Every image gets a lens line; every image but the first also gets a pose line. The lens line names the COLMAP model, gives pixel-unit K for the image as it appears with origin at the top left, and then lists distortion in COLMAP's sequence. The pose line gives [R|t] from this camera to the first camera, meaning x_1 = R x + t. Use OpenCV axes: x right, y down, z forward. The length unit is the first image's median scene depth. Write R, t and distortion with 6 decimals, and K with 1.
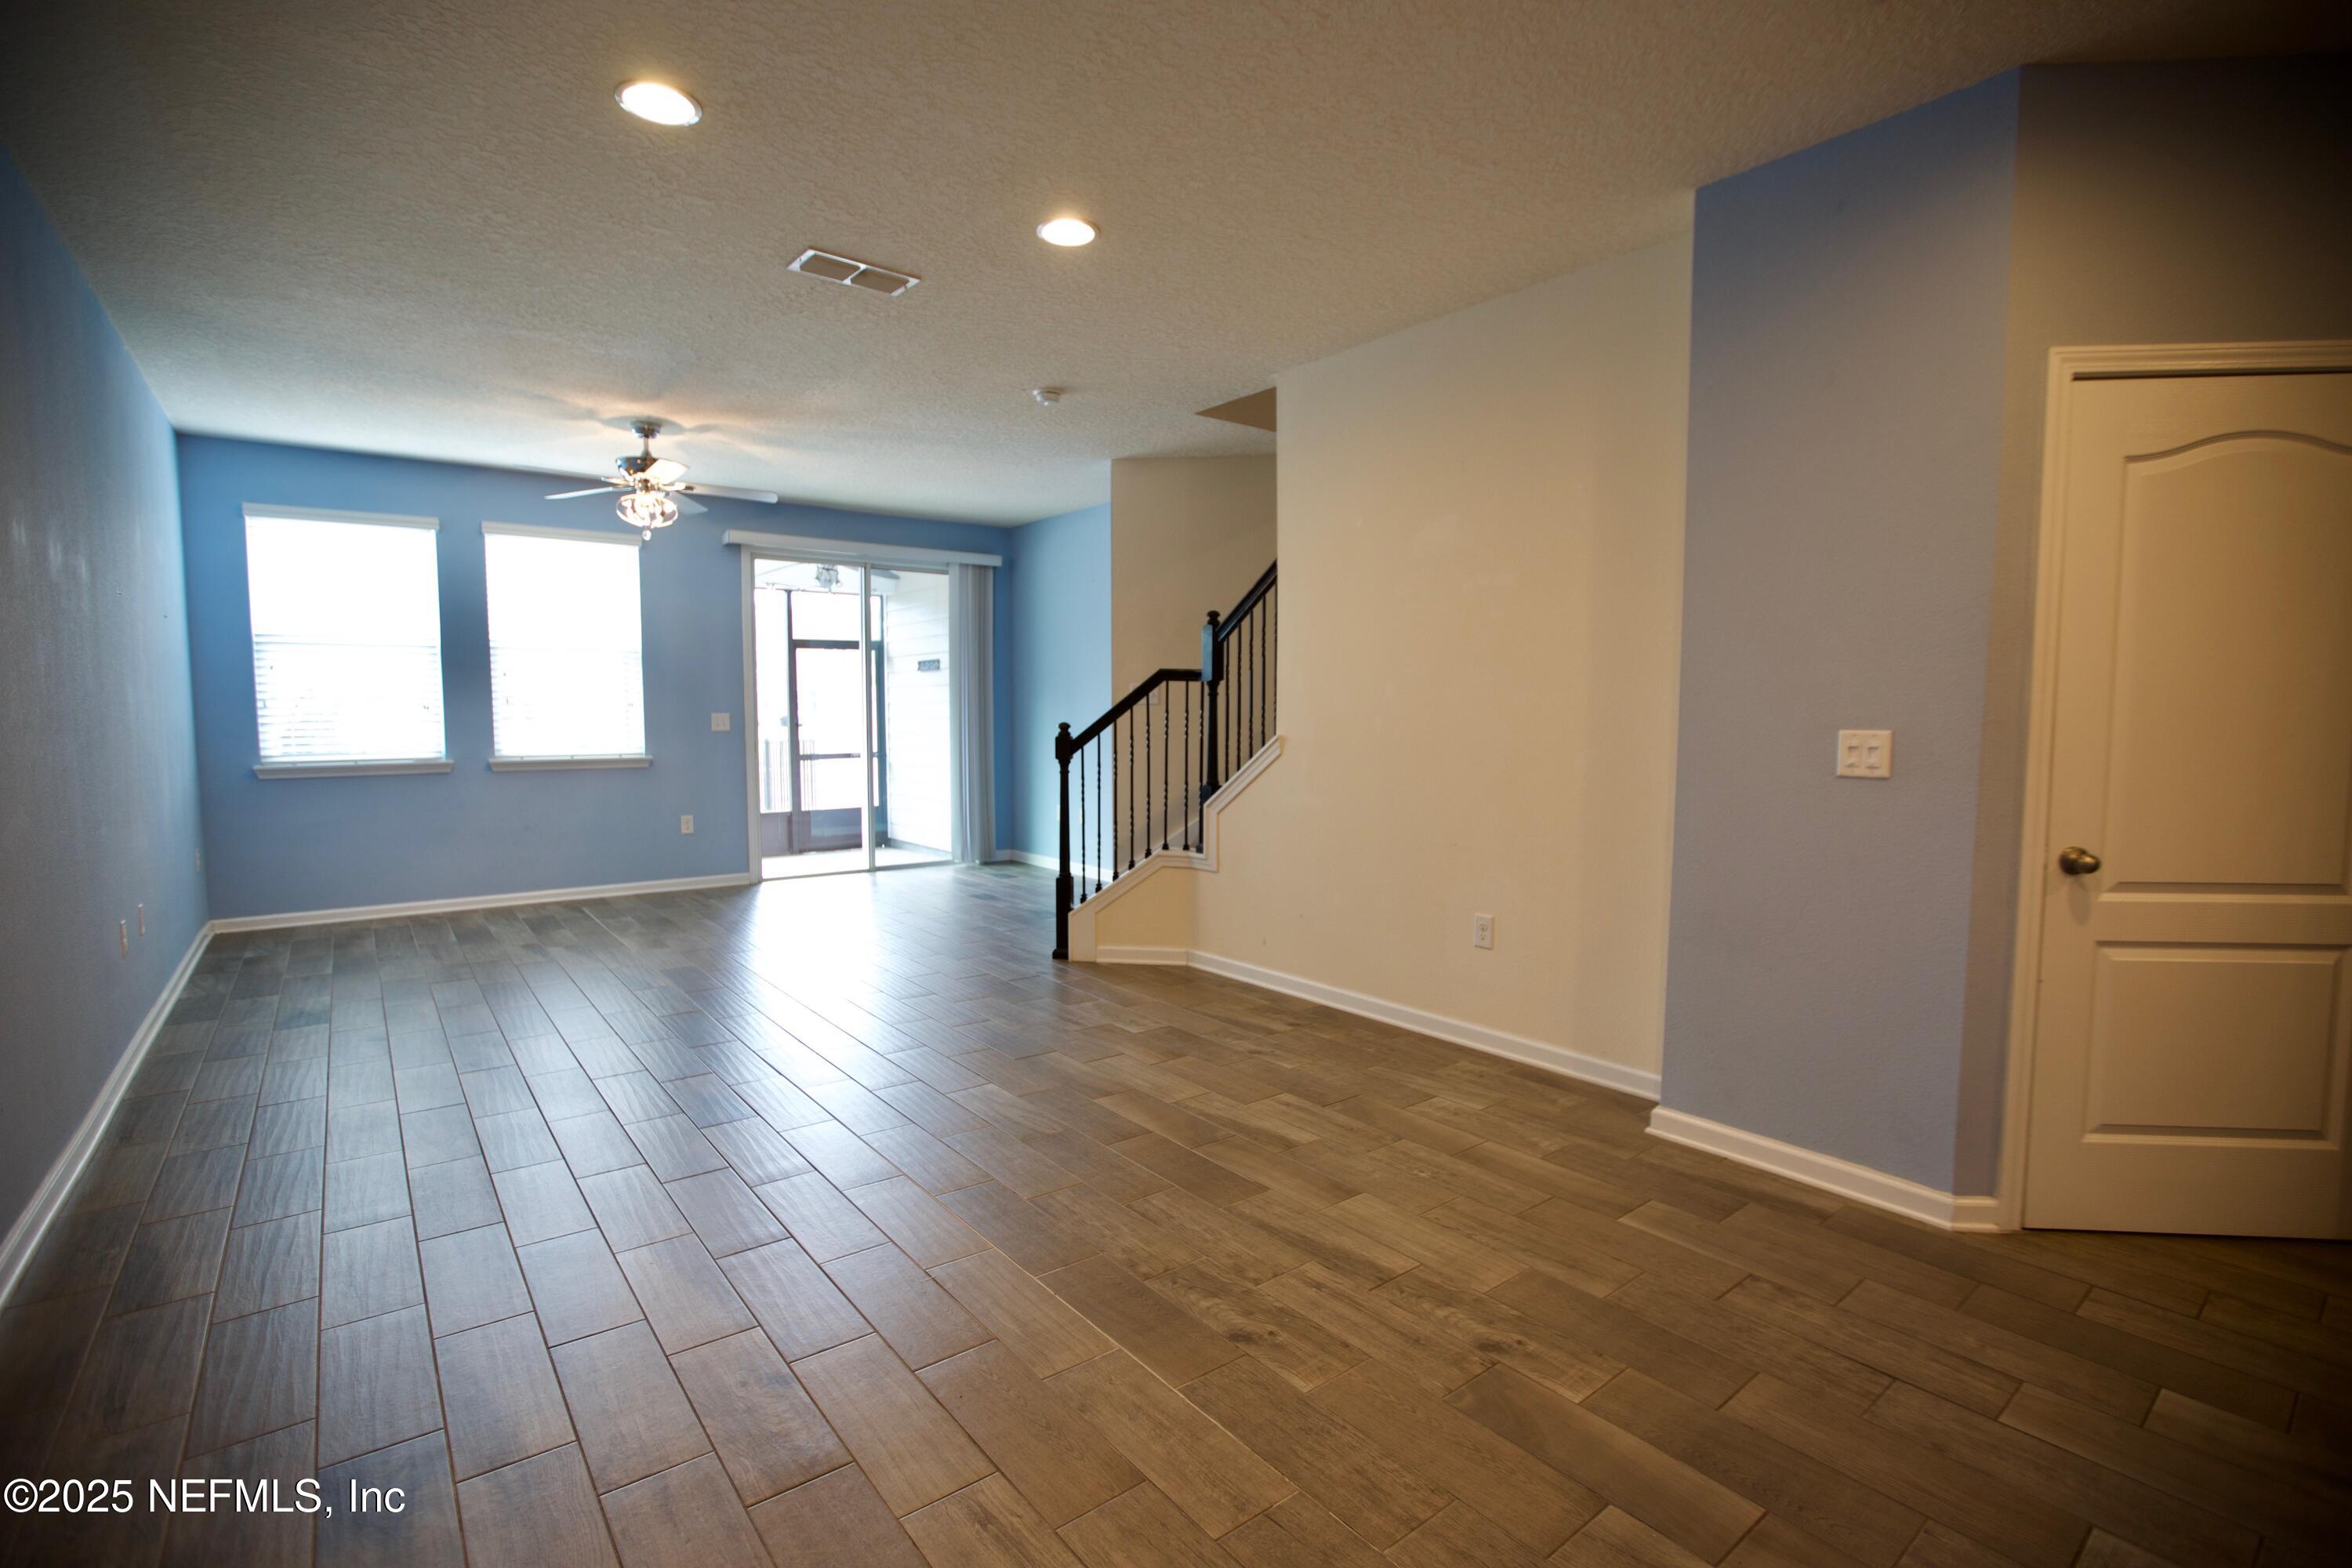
lens RADIAL K [[1082.7, 0, 1171.5], [0, 1082.7, 795.4], [0, 0, 1]] dist [-0.028630, 0.000515]
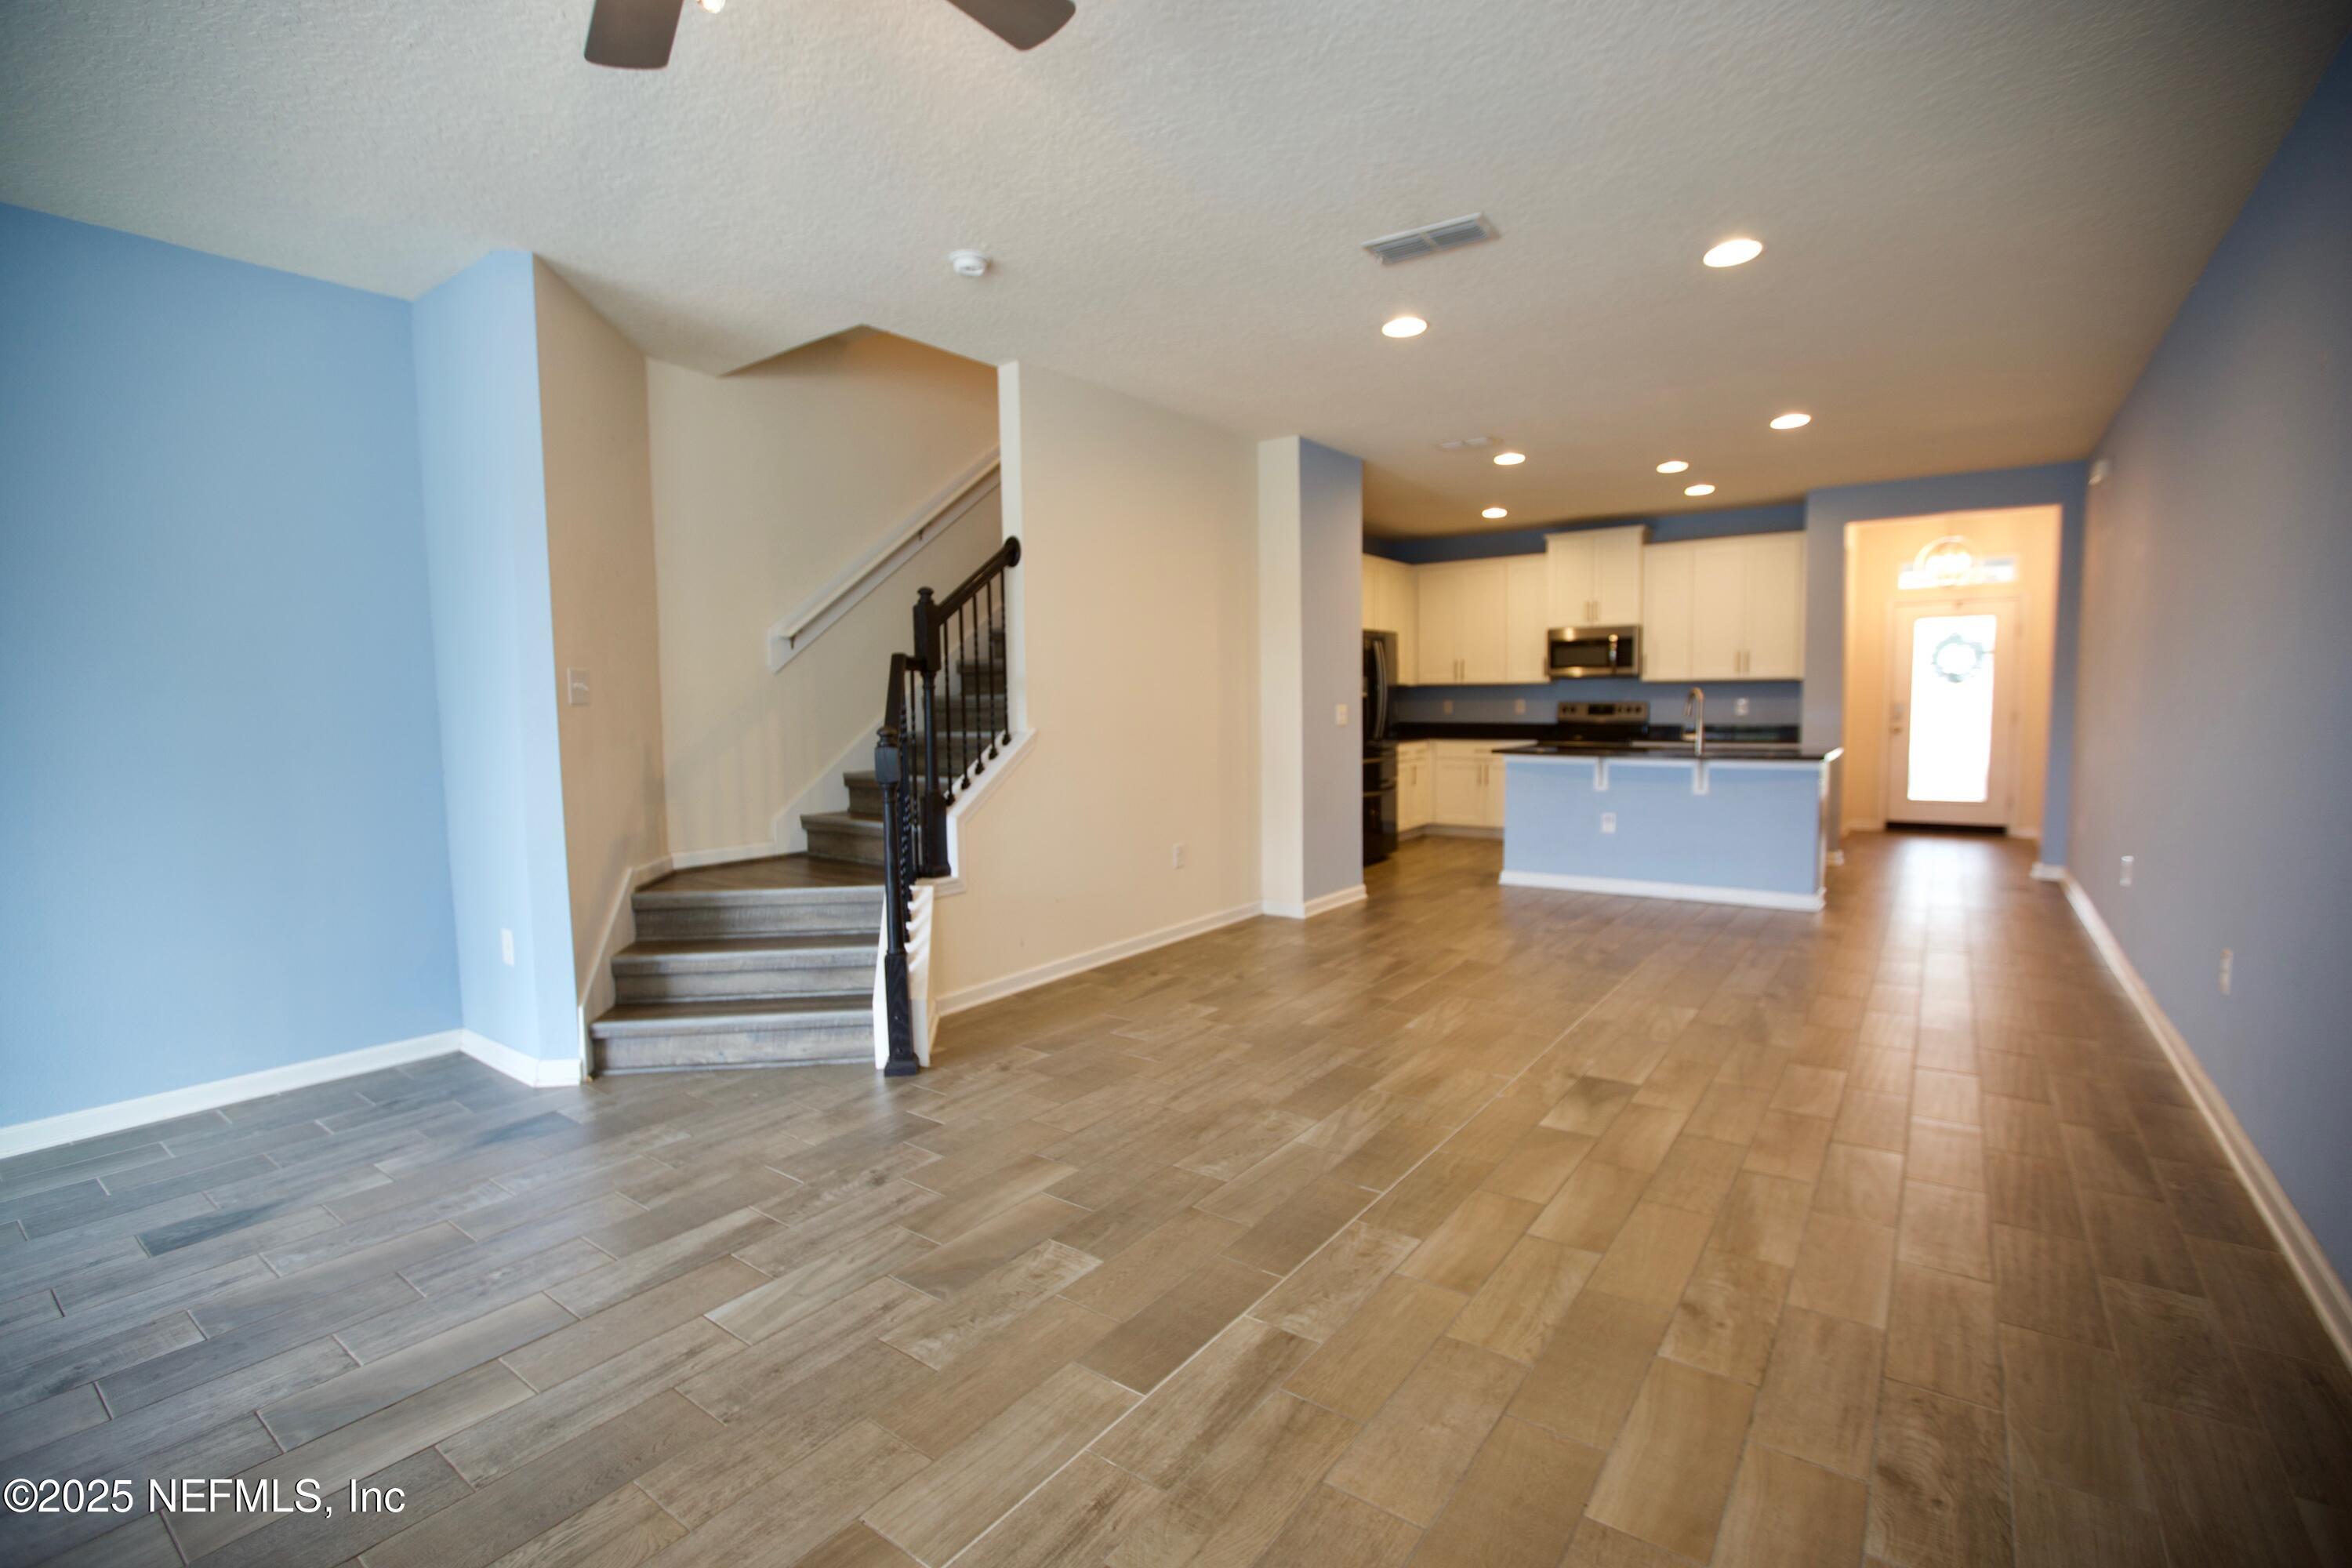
lens RADIAL K [[1082.7, 0, 1171.5], [0, 1082.7, 795.4], [0, 0, 1]] dist [-0.028630, 0.000515]
pose [[-0.273344, -0.084876, 0.958164, -0.928894], [0.086001, 0.989954, 0.112226, -0.099030], [-0.958064, 0.113079, -0.263298, 1.194876]]
